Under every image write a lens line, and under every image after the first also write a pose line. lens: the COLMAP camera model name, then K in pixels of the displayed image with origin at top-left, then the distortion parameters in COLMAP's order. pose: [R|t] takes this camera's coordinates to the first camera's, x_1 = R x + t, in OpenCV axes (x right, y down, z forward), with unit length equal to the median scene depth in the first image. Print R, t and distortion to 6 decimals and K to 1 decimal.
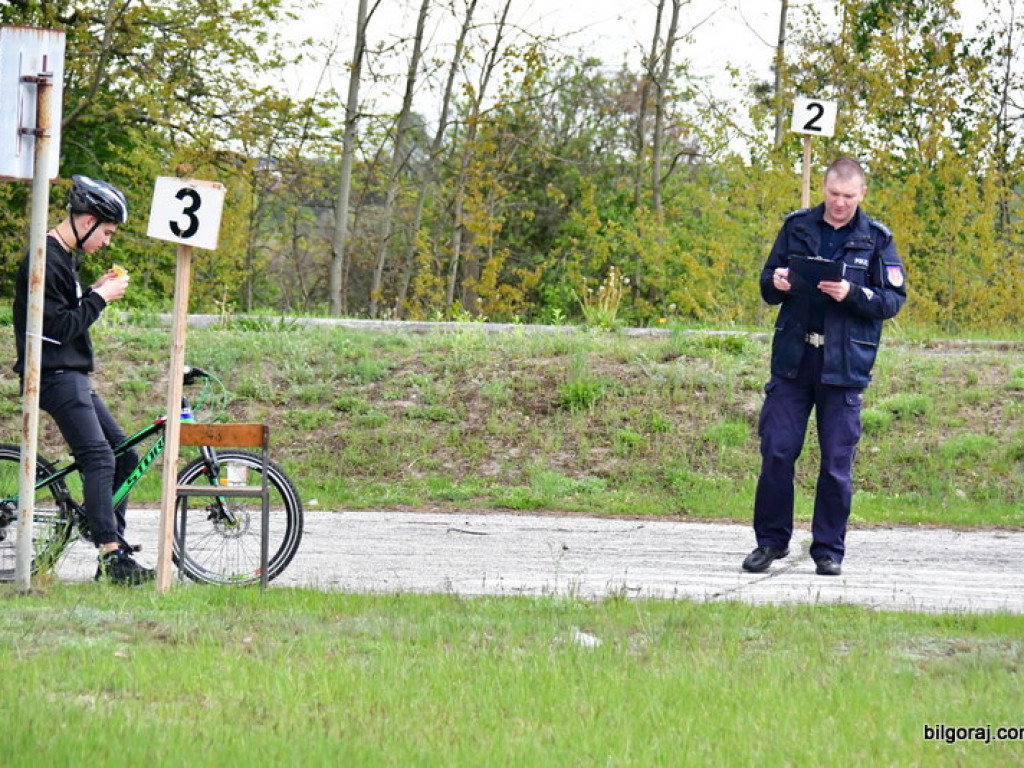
lens RADIAL K [[3715.8, 0, 566.9], [0, 3715.8, 445.5], [0, 0, 1]] dist [0.107155, 1.178859]
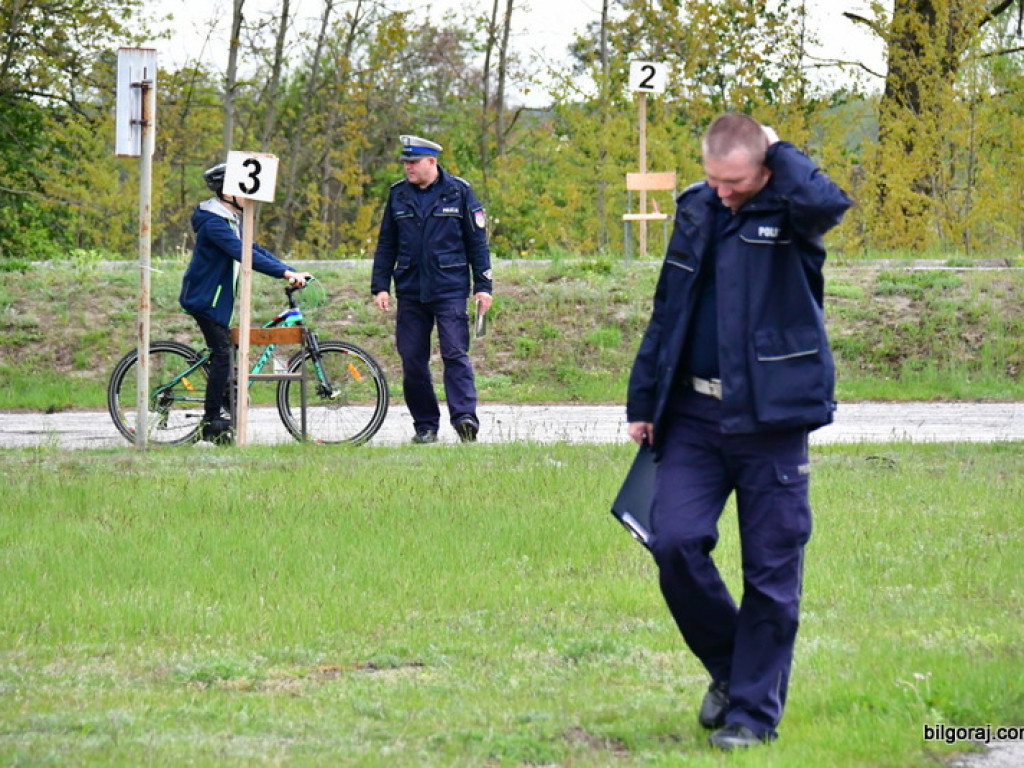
lens RADIAL K [[4437.2, 0, 512.0], [0, 4437.2, 384.0], [0, 0, 1]] dist [0.061167, 4.868986]
pose [[0.997680, -0.034393, 0.058760, -0.075288], [0.035006, 0.999343, -0.009426, 0.025186], [-0.058397, 0.011461, 0.998228, -0.485761]]
